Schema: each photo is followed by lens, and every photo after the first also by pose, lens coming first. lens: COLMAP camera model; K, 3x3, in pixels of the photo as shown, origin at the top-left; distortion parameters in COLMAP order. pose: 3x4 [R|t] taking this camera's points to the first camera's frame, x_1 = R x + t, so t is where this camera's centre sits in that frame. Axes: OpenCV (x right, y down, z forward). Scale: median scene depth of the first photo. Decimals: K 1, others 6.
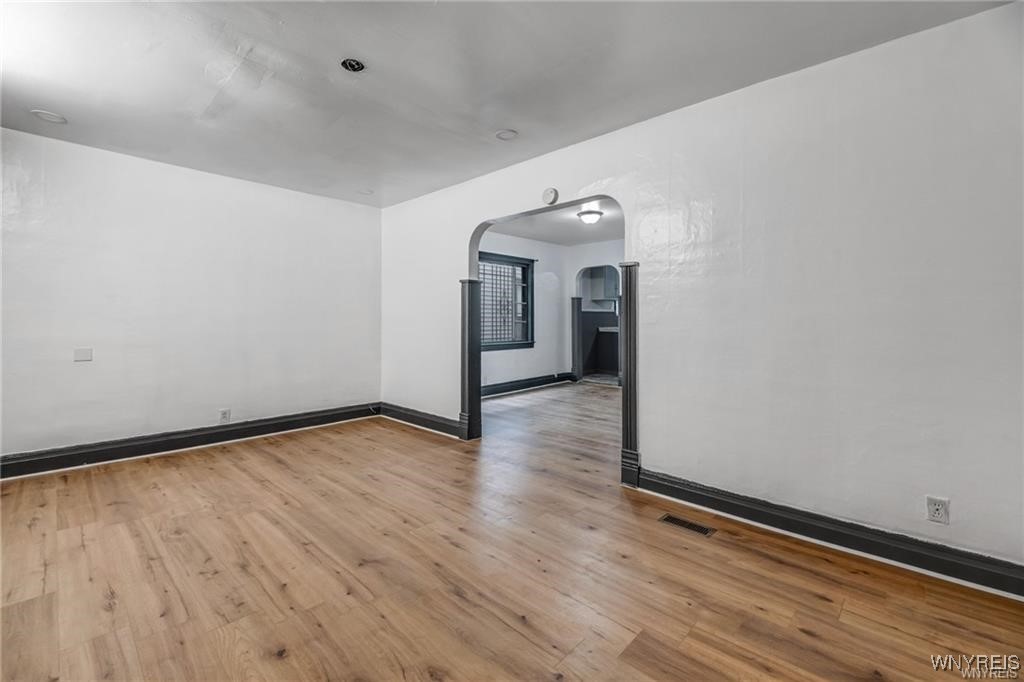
lens RADIAL K [[423.9, 0, 515.3], [0, 423.9, 334.8], [0, 0, 1]] dist [-0.000328, -0.000231]
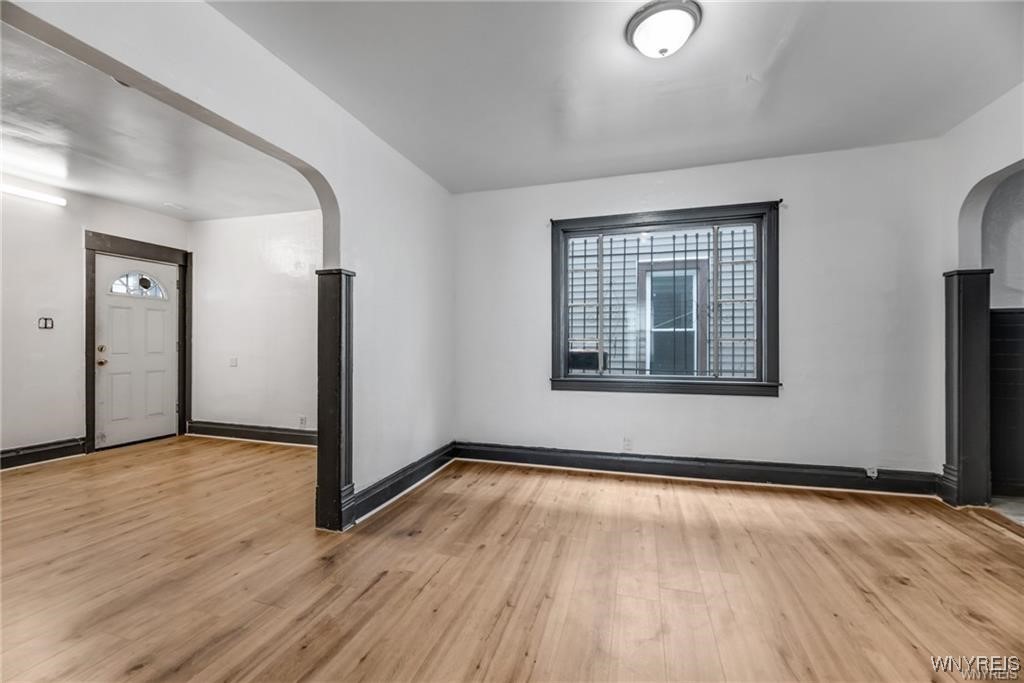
lens RADIAL K [[423.9, 0, 514.6], [0, 423.9, 344.9], [0, 0, 1]] dist [-0.000328, -0.000231]
pose [[0.449135, 0.003060, -0.893458, 0.321947], [-0.030710, 0.999456, -0.012015, -0.010761], [0.892936, 0.032835, 0.448985, 0.542893]]
